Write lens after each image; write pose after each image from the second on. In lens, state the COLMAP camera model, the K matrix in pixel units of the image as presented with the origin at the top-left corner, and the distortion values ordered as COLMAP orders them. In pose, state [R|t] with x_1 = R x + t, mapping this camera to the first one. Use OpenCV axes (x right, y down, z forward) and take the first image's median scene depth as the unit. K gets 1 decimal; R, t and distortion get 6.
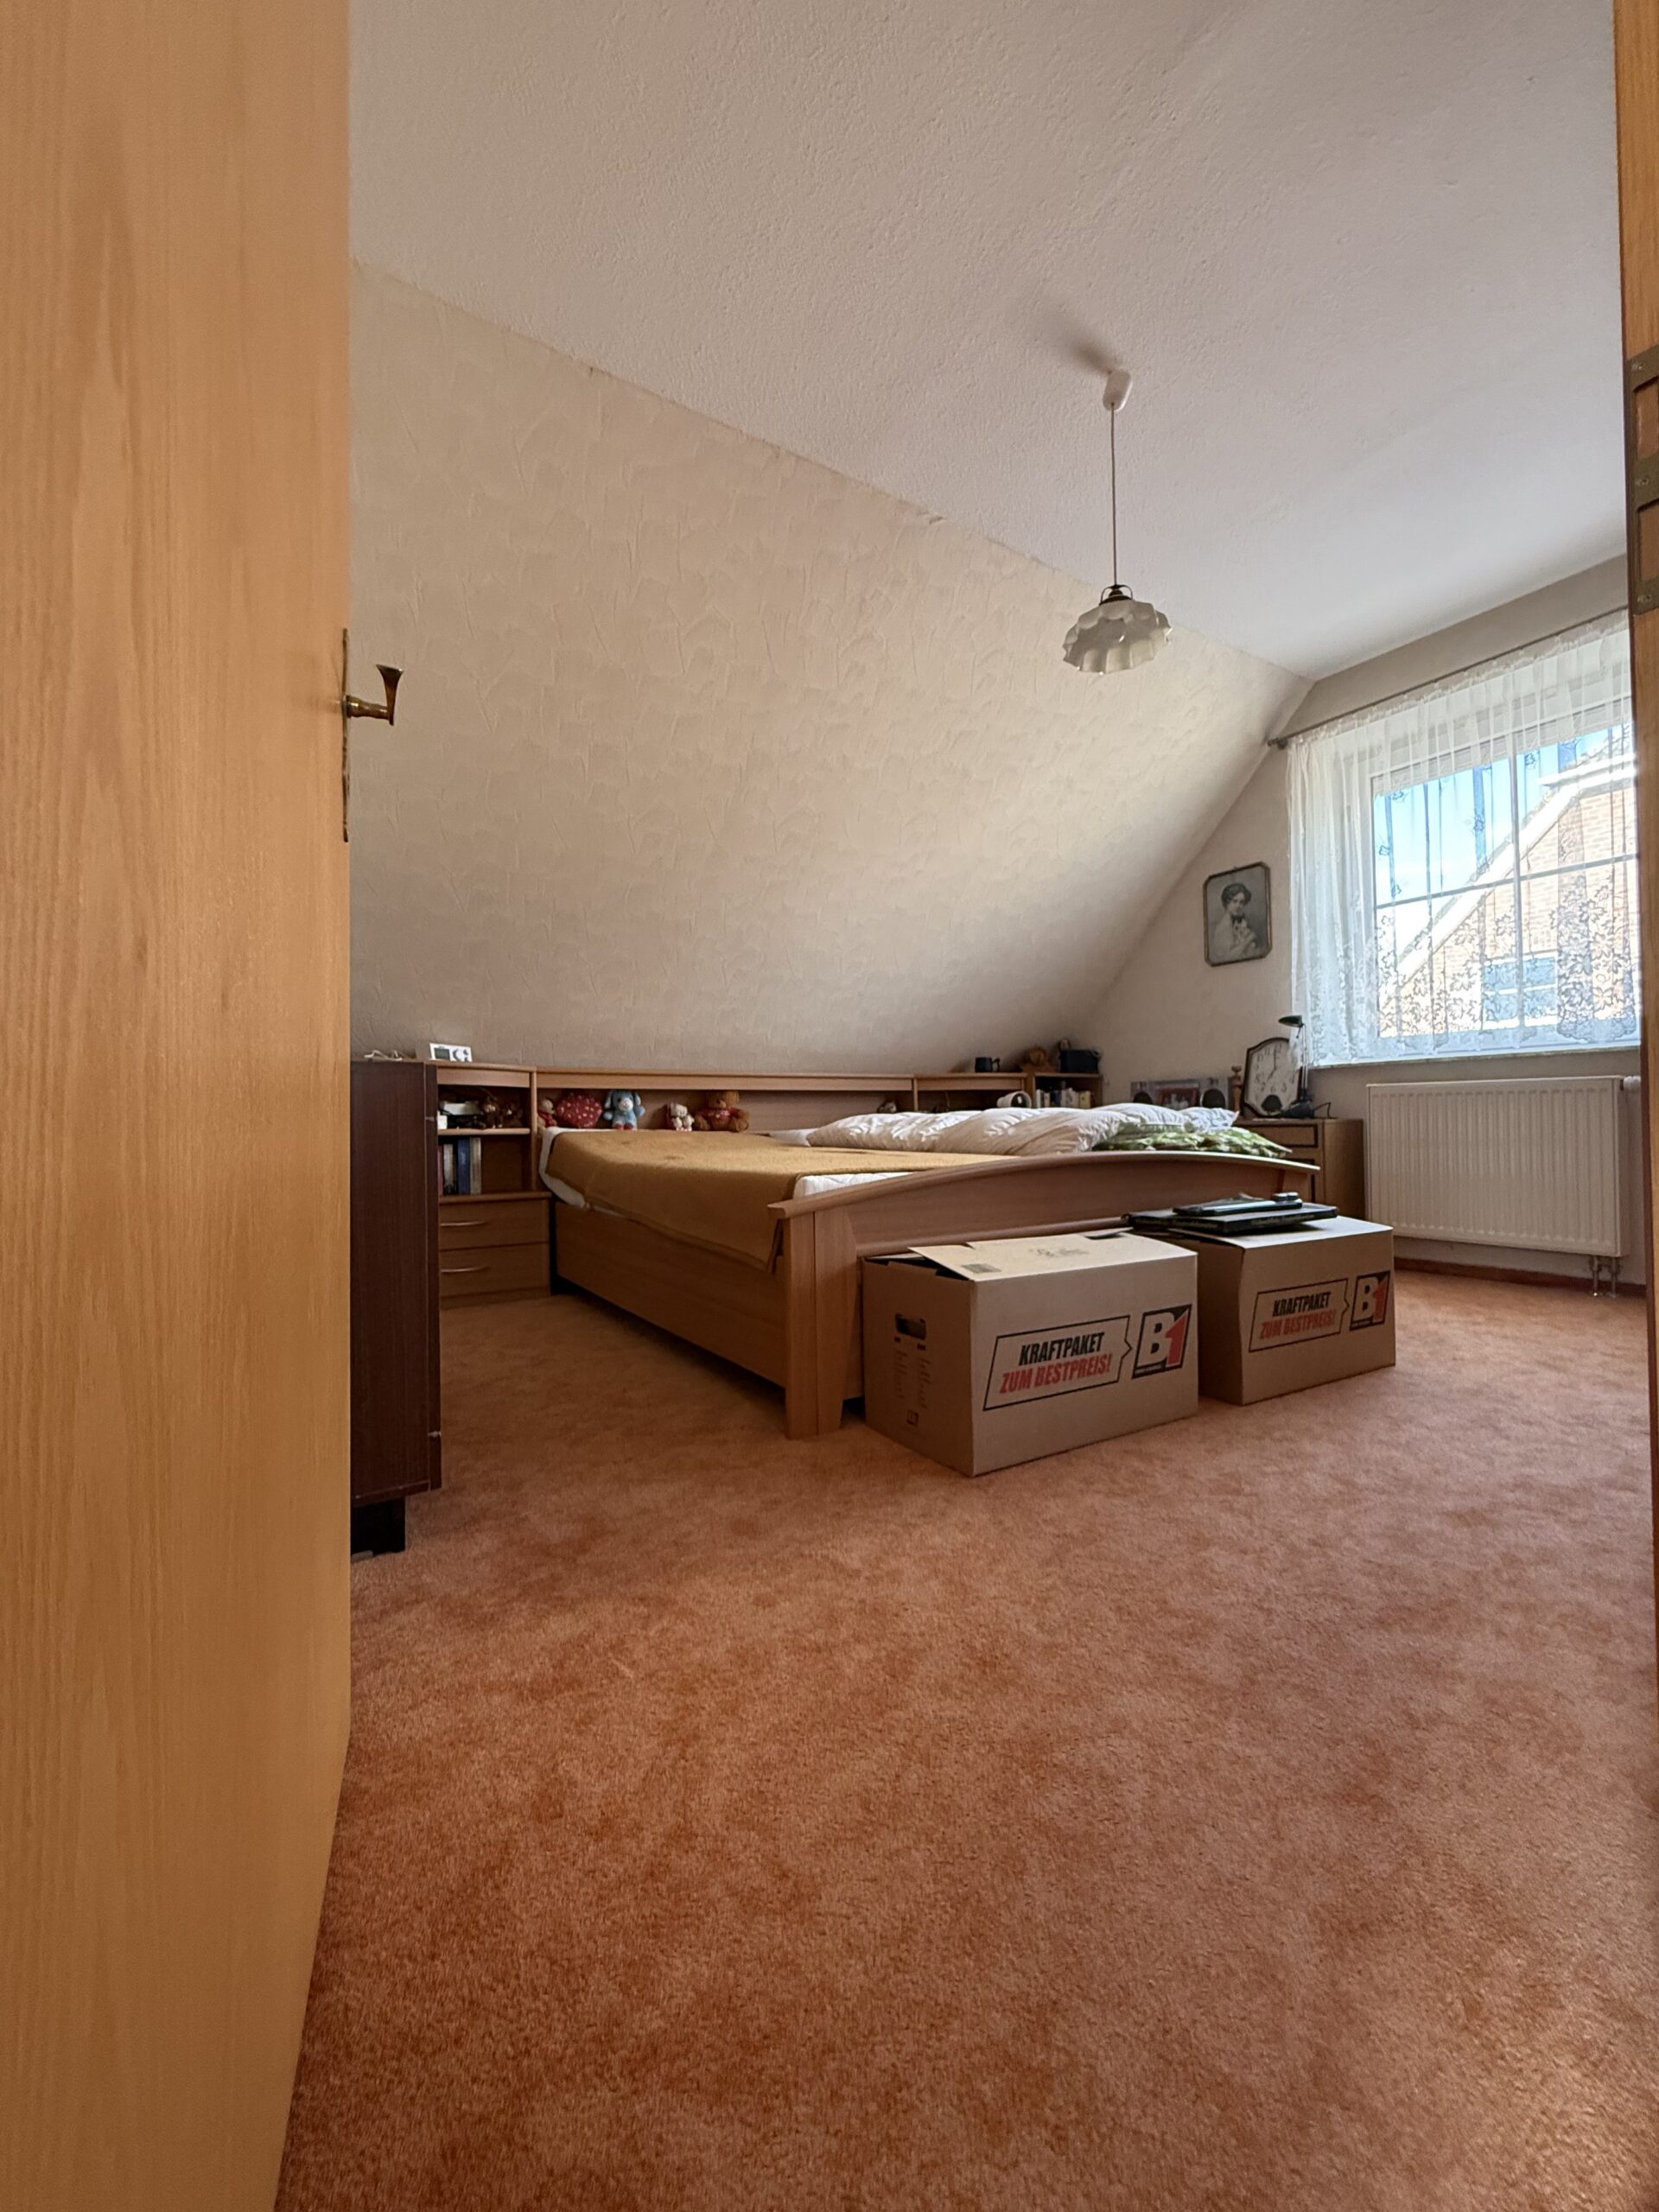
lens RADIAL K [[895.6, 0, 825.5], [0, 895.6, 1102.5], [0, 0, 1]] dist [0.000282, 0.000217]
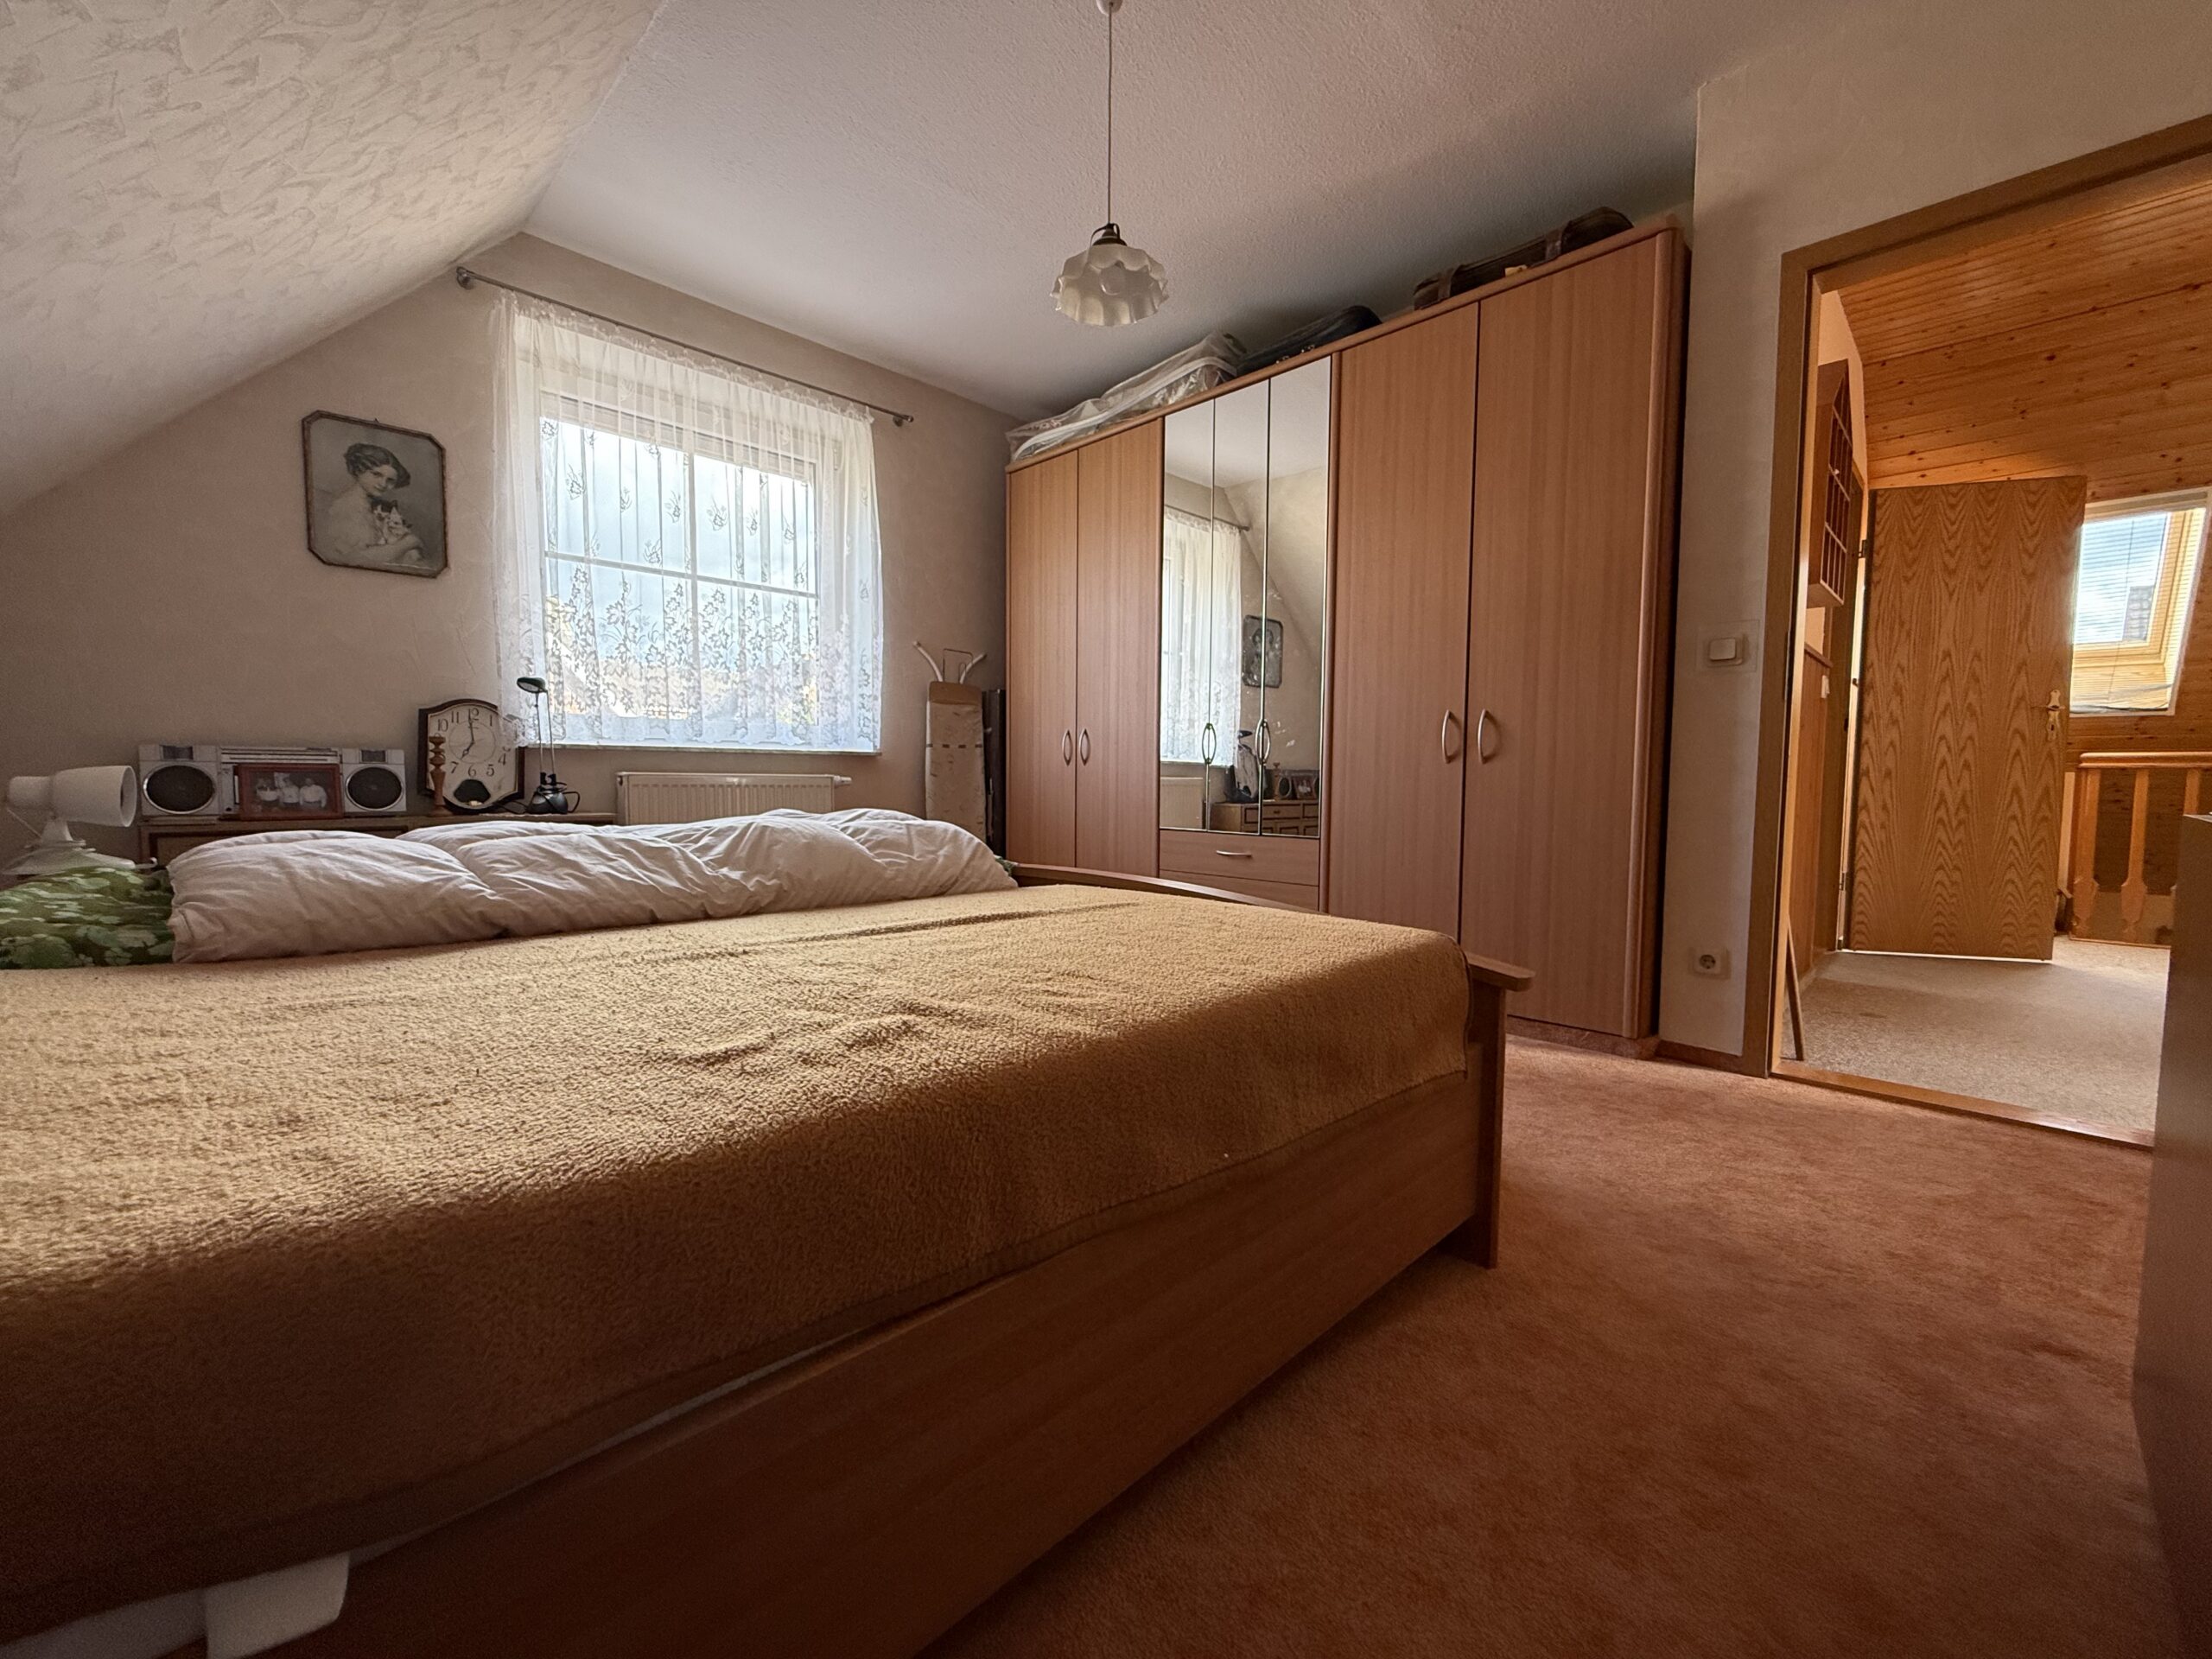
lens RADIAL K [[895.6, 0, 1098.1], [0, 895.6, 834.1], [0, 0, 1]] dist [0.000282, 0.000217]
pose [[-0.214697, -0.052600, 0.975263, -0.305966], [-0.032732, 0.998375, 0.046641, -0.013844], [-0.976132, -0.021909, -0.216070, 0.647906]]
